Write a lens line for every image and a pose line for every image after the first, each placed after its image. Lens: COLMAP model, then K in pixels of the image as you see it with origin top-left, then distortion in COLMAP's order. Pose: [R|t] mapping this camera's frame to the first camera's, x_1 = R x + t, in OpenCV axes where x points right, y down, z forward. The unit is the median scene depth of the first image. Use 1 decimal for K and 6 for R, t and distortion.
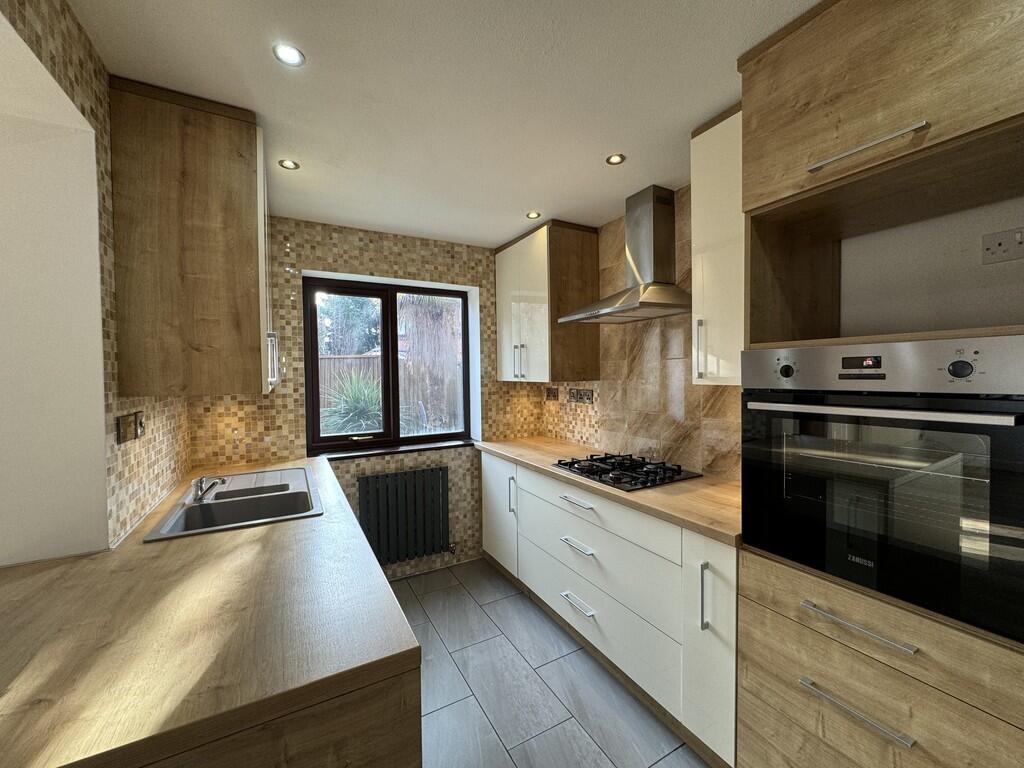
lens RADIAL K [[408.6, 0, 512.2], [0, 408.6, 383.0], [0, 0, 1]] dist [-0.003181, 0.000094]
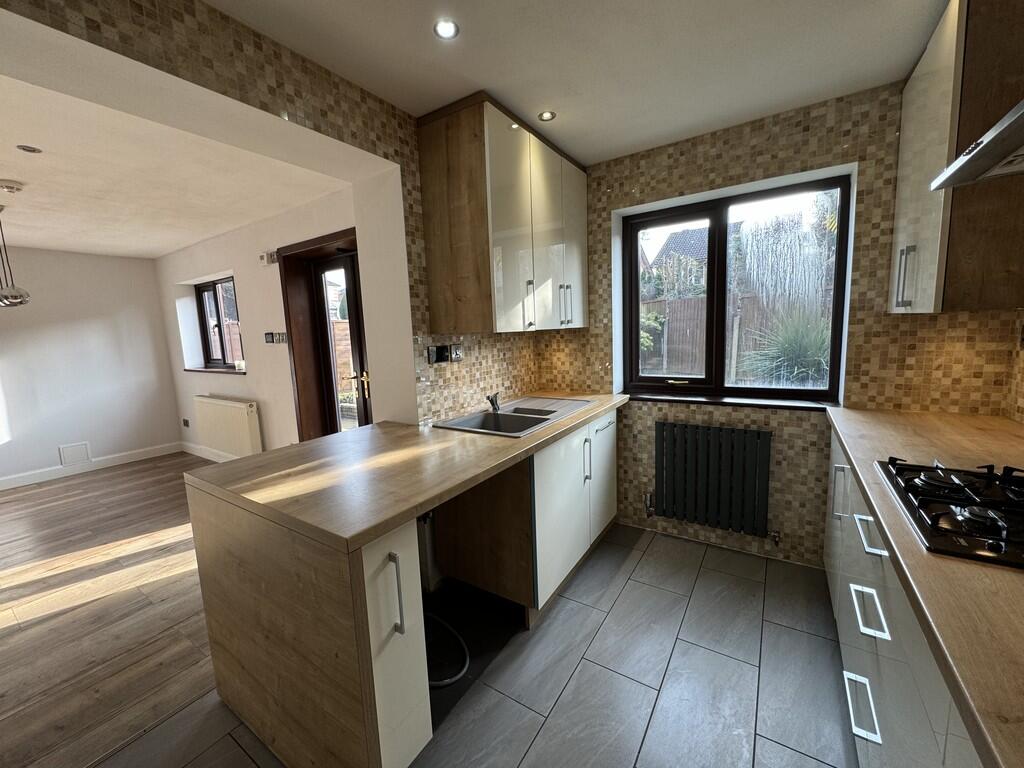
lens RADIAL K [[408.6, 0, 511.7], [0, 408.6, 383.5], [0, 0, 1]] dist [-0.003181, 0.000094]
pose [[0.463710, 0.109742, -0.879164, 0.276113], [0.016902, 0.991023, 0.132619, 0.008647], [0.885826, -0.076356, 0.457692, 0.246006]]
